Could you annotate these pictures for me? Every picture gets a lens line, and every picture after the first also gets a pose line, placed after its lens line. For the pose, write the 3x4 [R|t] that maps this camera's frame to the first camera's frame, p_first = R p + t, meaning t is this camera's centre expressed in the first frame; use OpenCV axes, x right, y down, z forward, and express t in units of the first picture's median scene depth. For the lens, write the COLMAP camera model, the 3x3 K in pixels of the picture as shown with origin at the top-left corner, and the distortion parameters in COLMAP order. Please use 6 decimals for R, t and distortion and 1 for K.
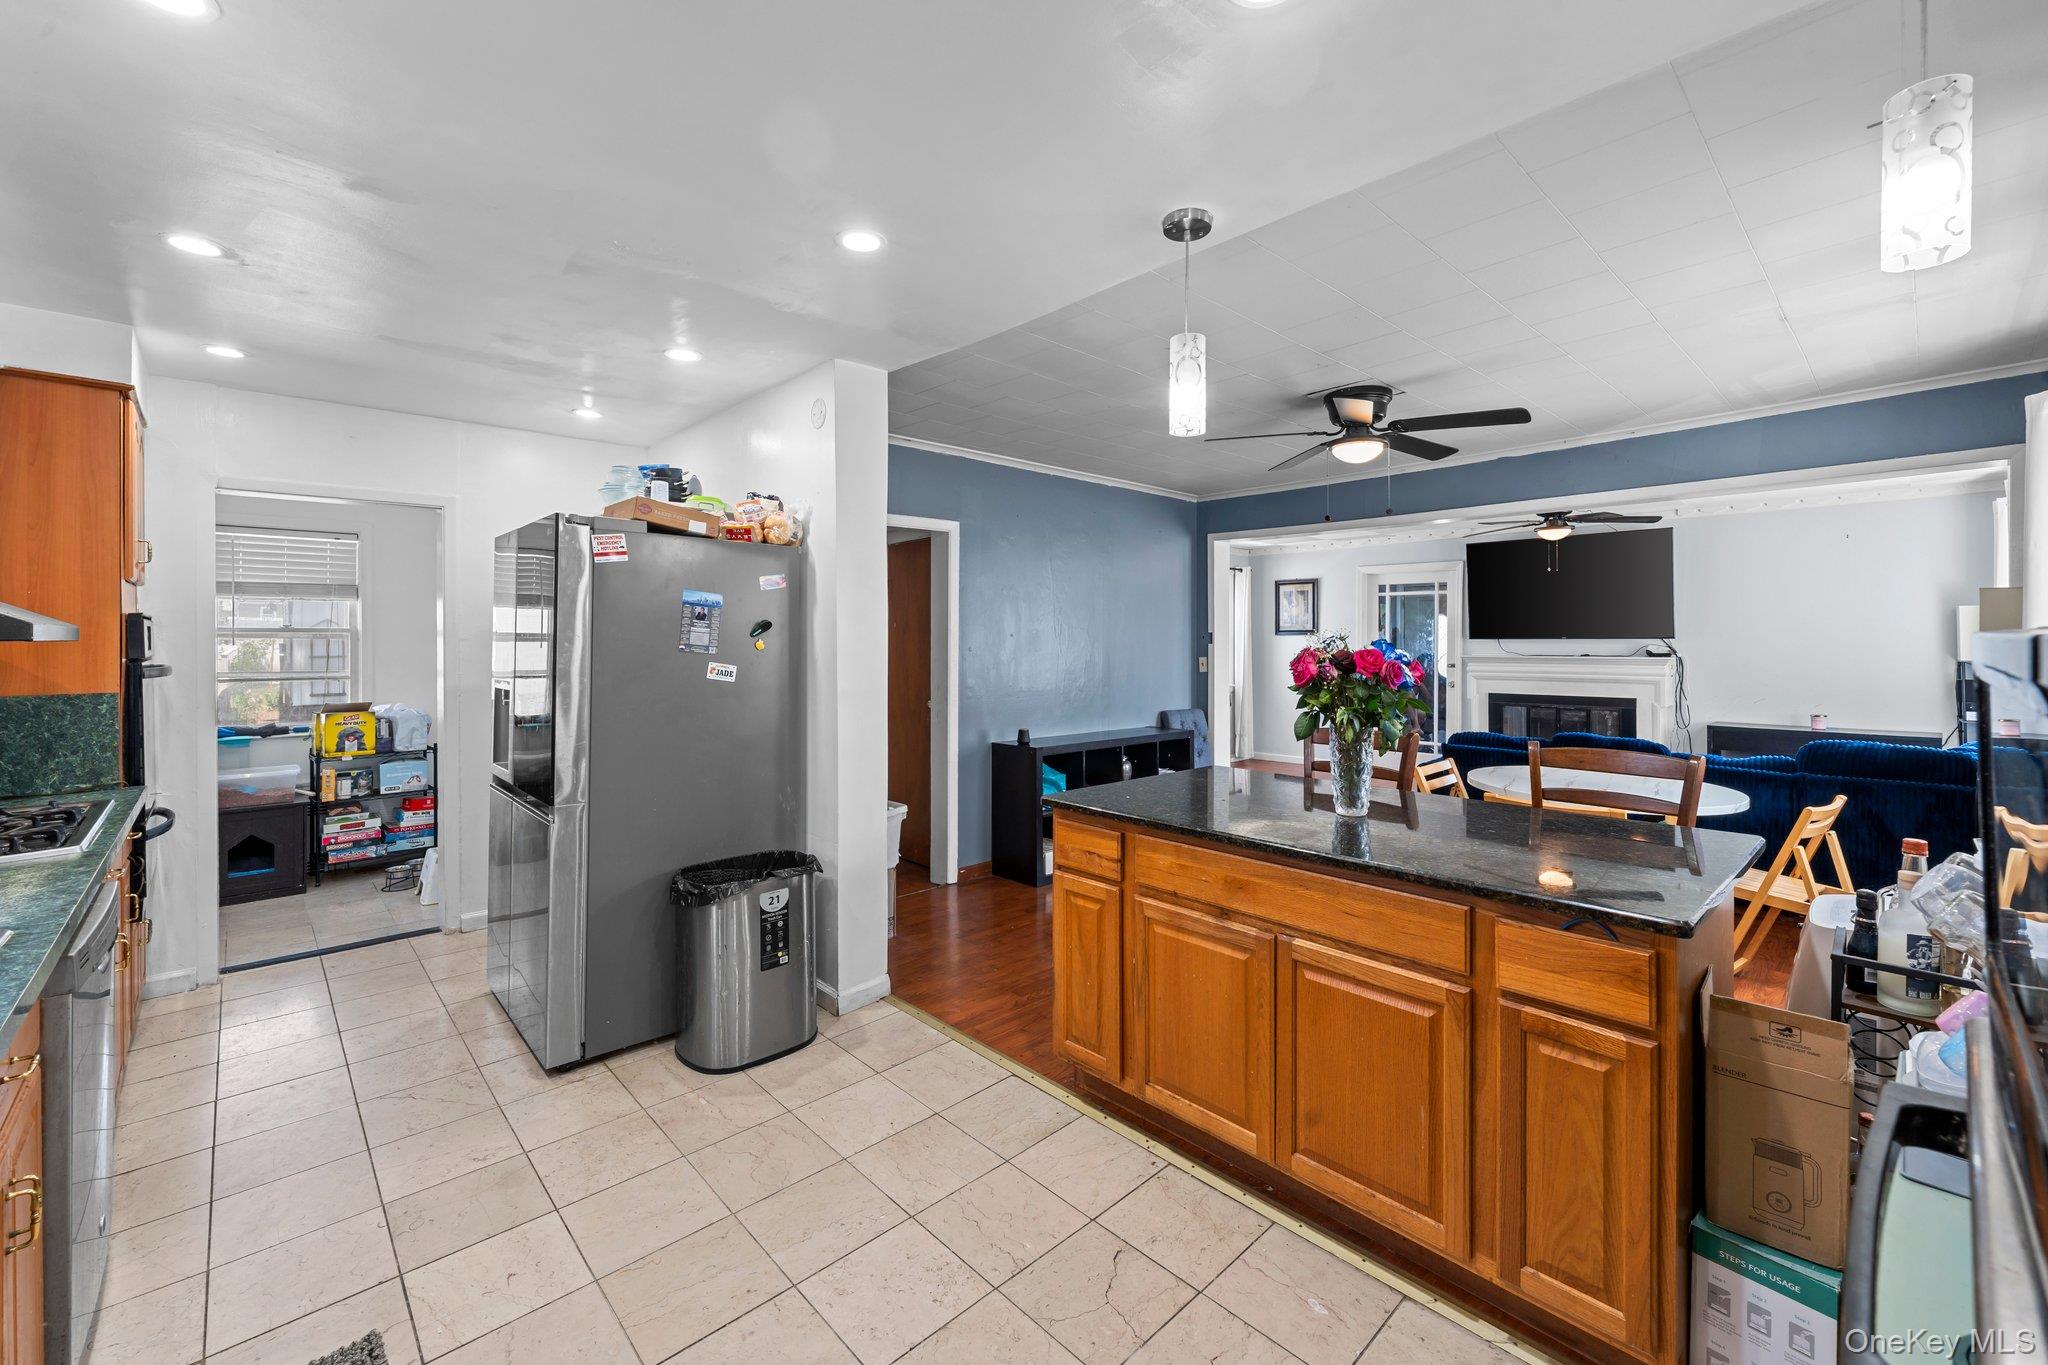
lens RADIAL K [[834.9, 0, 1042.0], [0, 834.9, 632.4], [0, 0, 1]] dist [-0.000114, 0.000188]
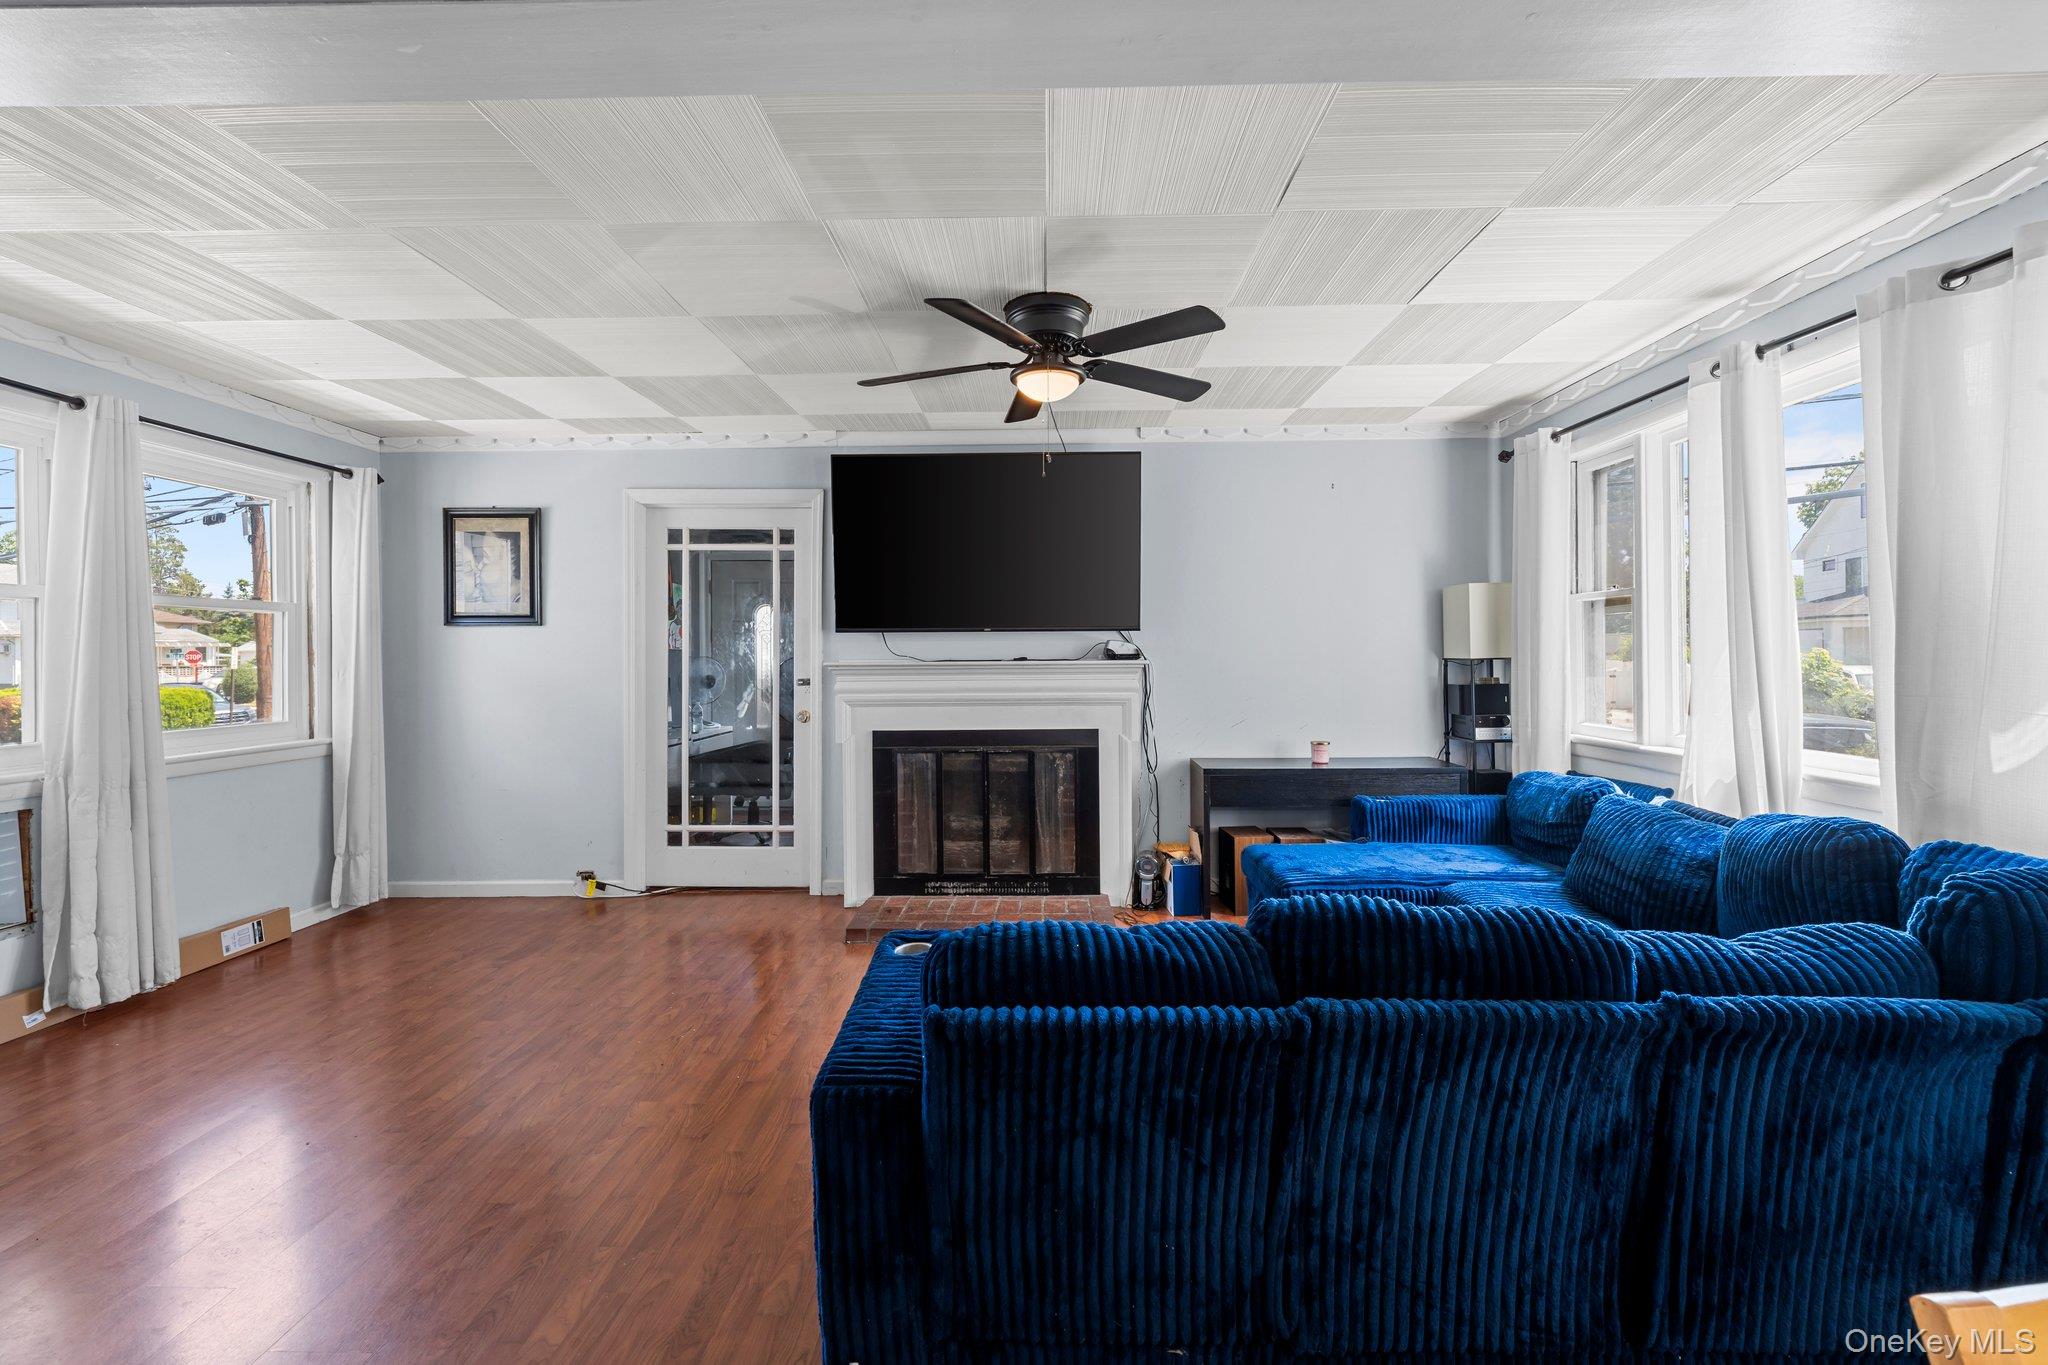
lens RADIAL K [[834.9, 0, 1021.3], [0, 834.9, 667.7], [0, 0, 1]] dist [-0.000114, 0.000188]
pose [[0.706966, -0.006598, 0.707216, 0.209886], [-0.004224, 0.999899, 0.013552, 0.022766], [-0.707235, -0.012568, 0.706867, 0.523584]]
